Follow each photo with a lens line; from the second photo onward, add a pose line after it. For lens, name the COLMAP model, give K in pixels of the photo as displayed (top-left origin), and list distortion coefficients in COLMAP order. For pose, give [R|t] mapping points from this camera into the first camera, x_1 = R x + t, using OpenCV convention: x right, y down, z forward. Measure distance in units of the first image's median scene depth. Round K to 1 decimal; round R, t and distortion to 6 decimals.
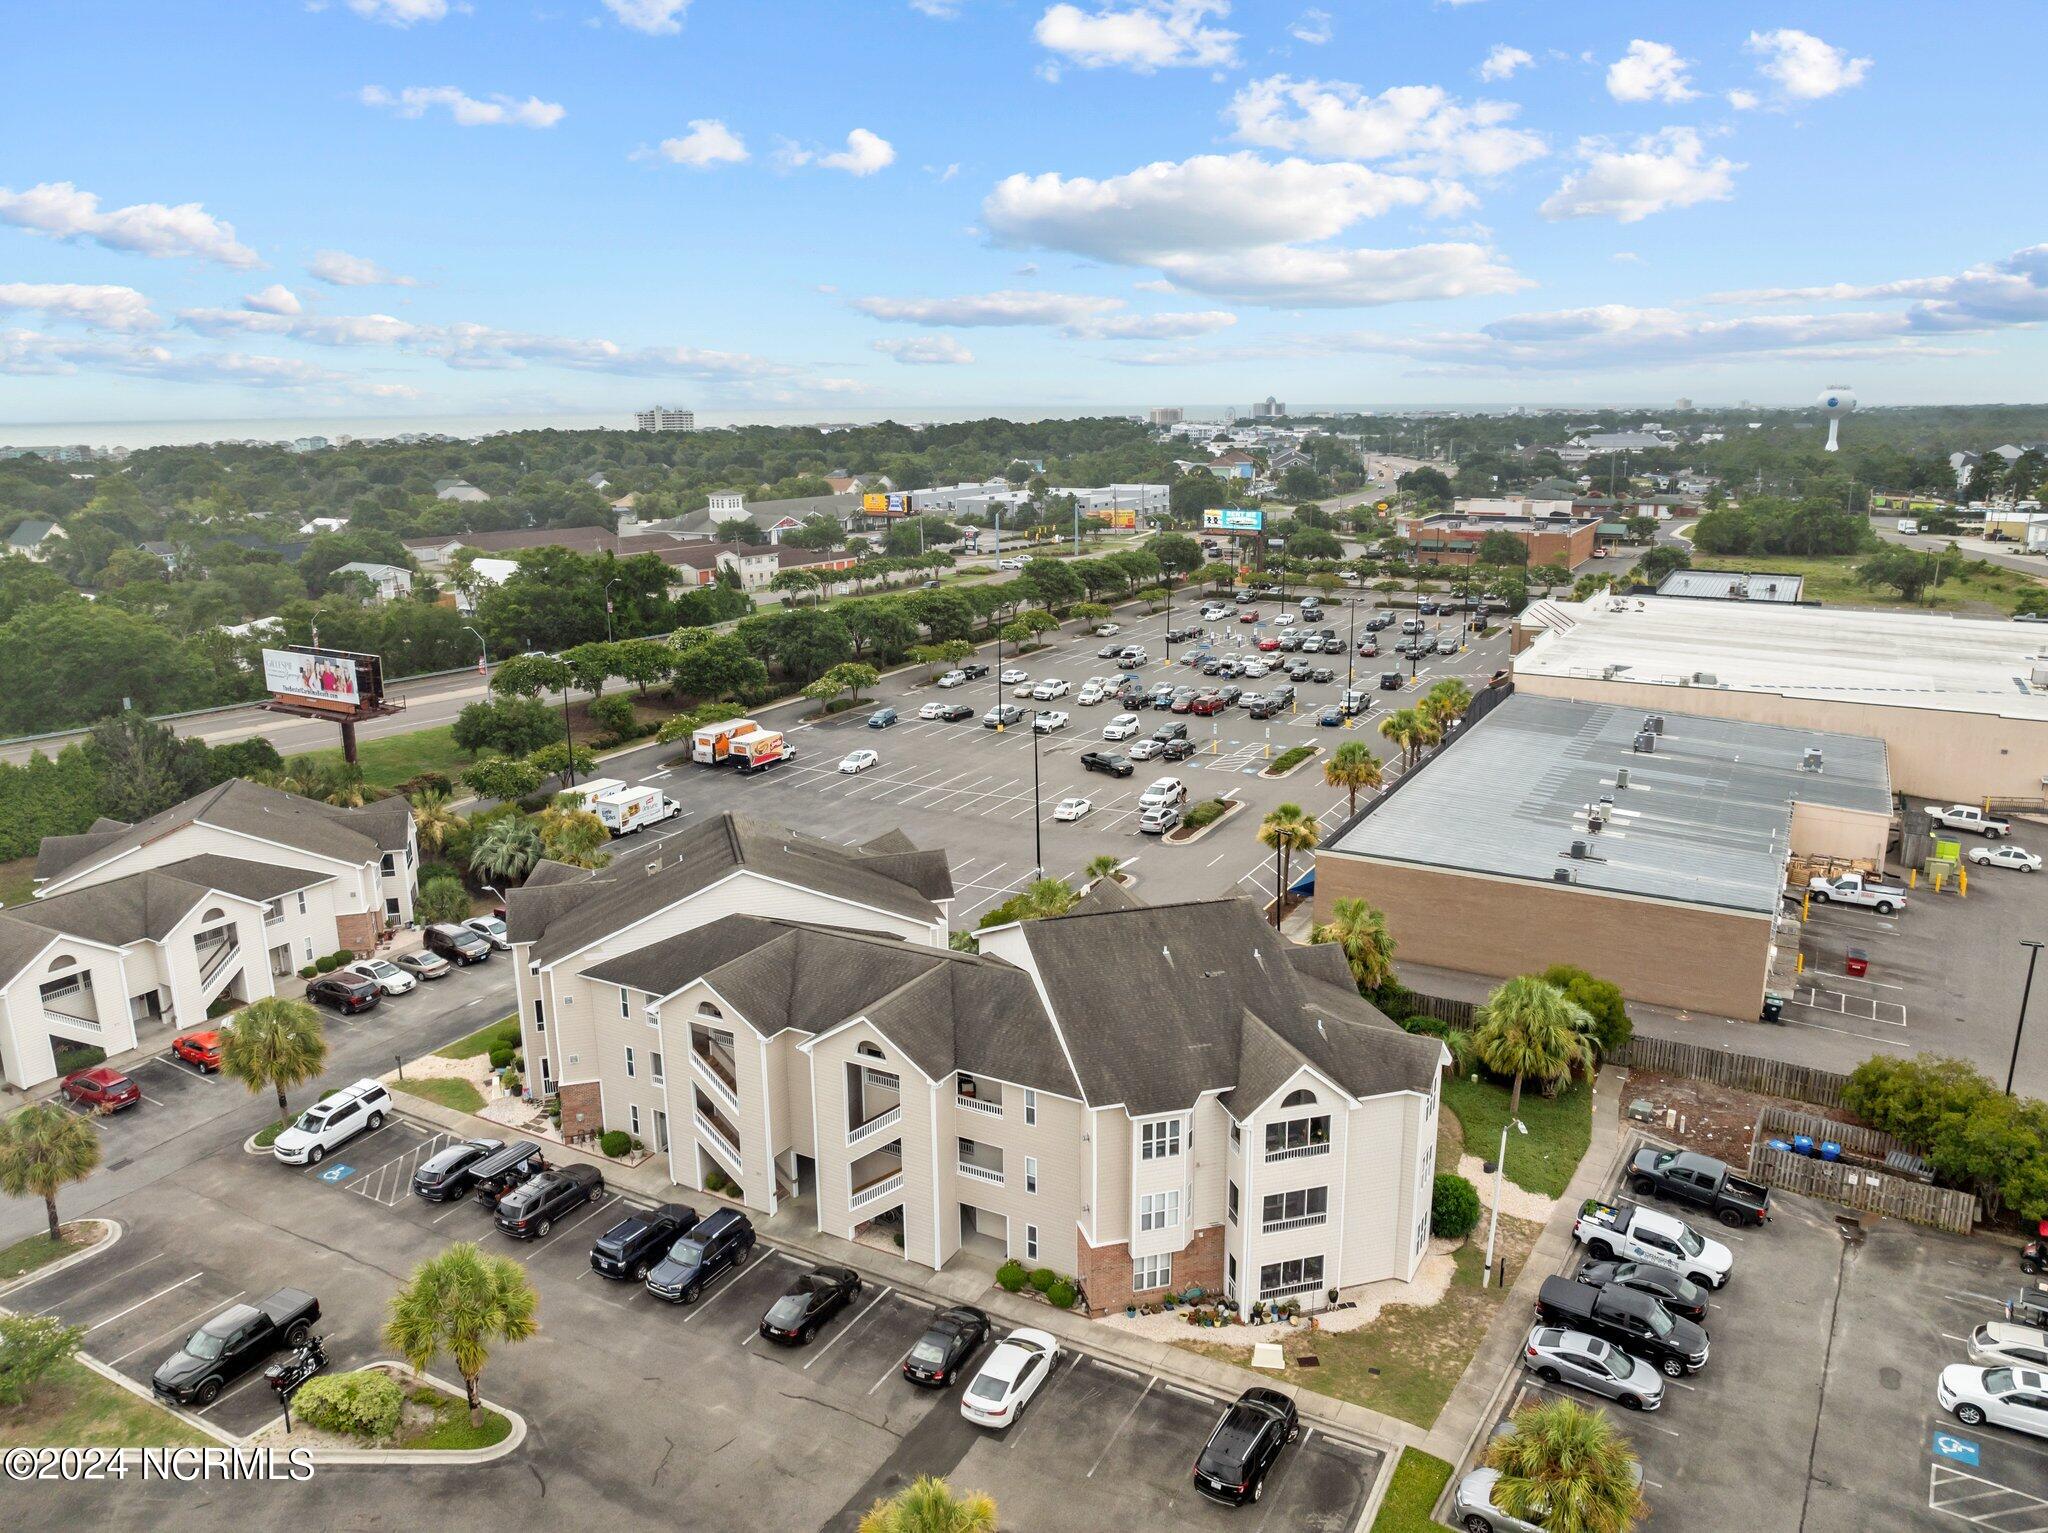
lens RADIAL K [[1445.5, 0, 1018.5], [0, 1445.5, 747.1], [0, 0, 1]] dist [-0.045695, 0.013356]
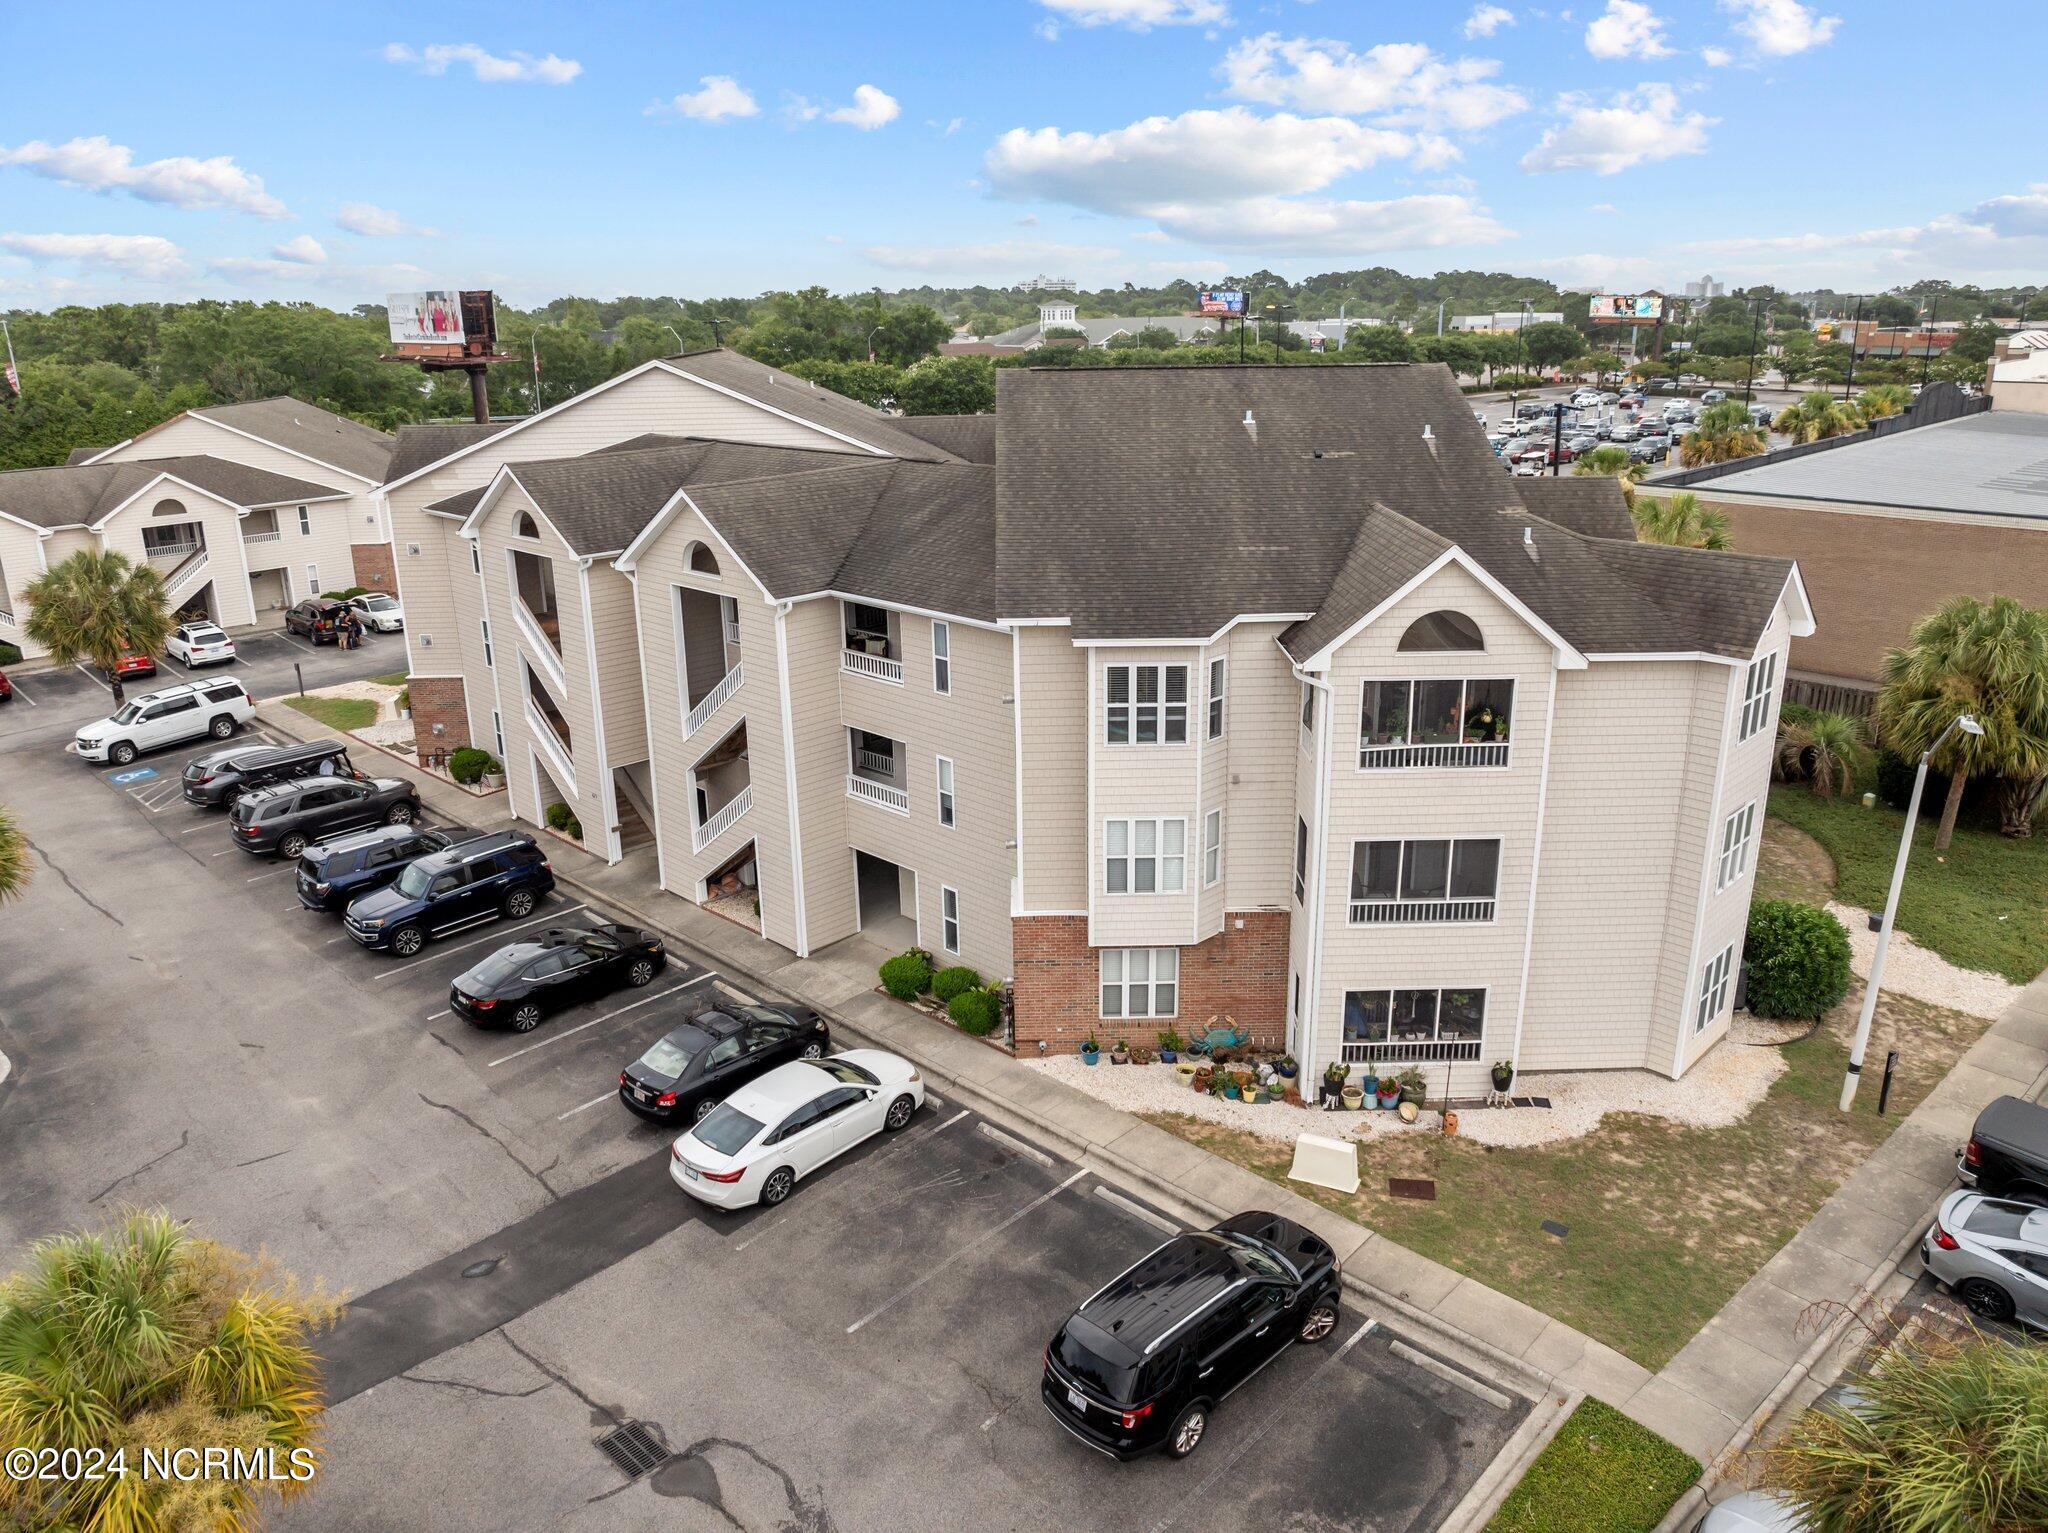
lens RADIAL K [[1439.5, 0, 1024.9], [0, 1439.5, 751.7], [0, 0, 1]] dist [-0.033379, -0.012985]
pose [[0.966201, 0.076214, -0.246266, 0.151510], [-0.057506, 0.994947, 0.082296, 0.210279], [0.251294, -0.065353, 0.965702, 0.431969]]
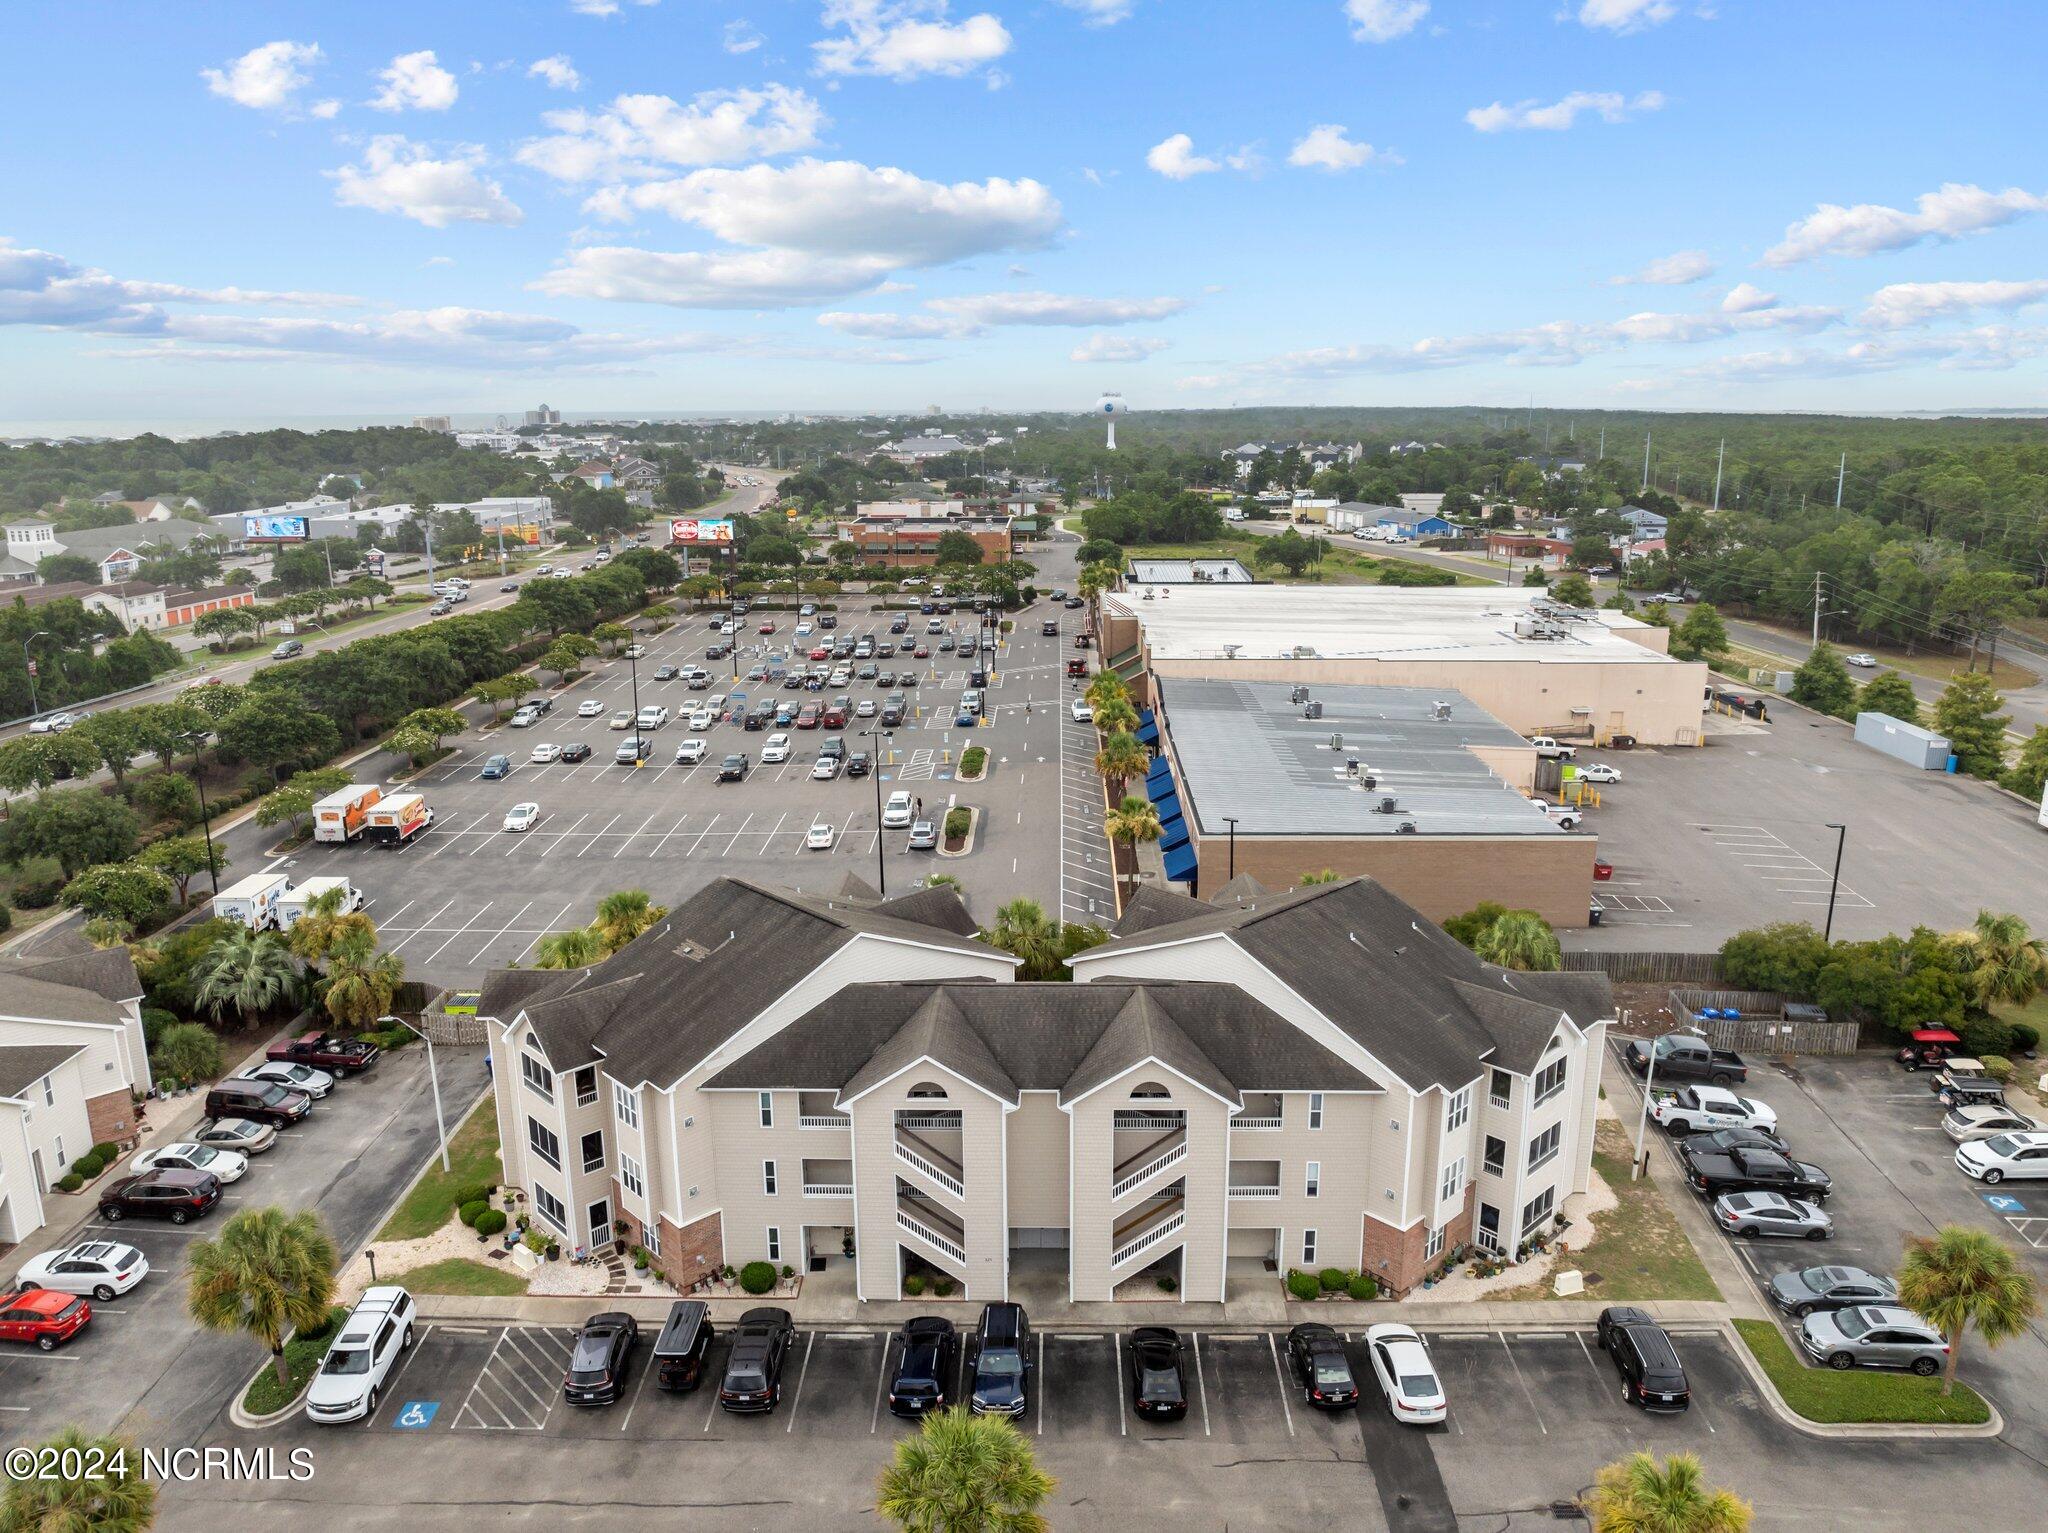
lens RADIAL K [[1460.4, 0, 1021.0], [0, 1460.4, 735.3], [0, 0, 1]] dist [-0.046775, 0.010654]
pose [[0.880323, -0.098695, 0.463995, -0.540323], [0.105639, 0.994343, 0.011078, -0.037063], [-0.462463, 0.039264, 0.885769, 0.168793]]
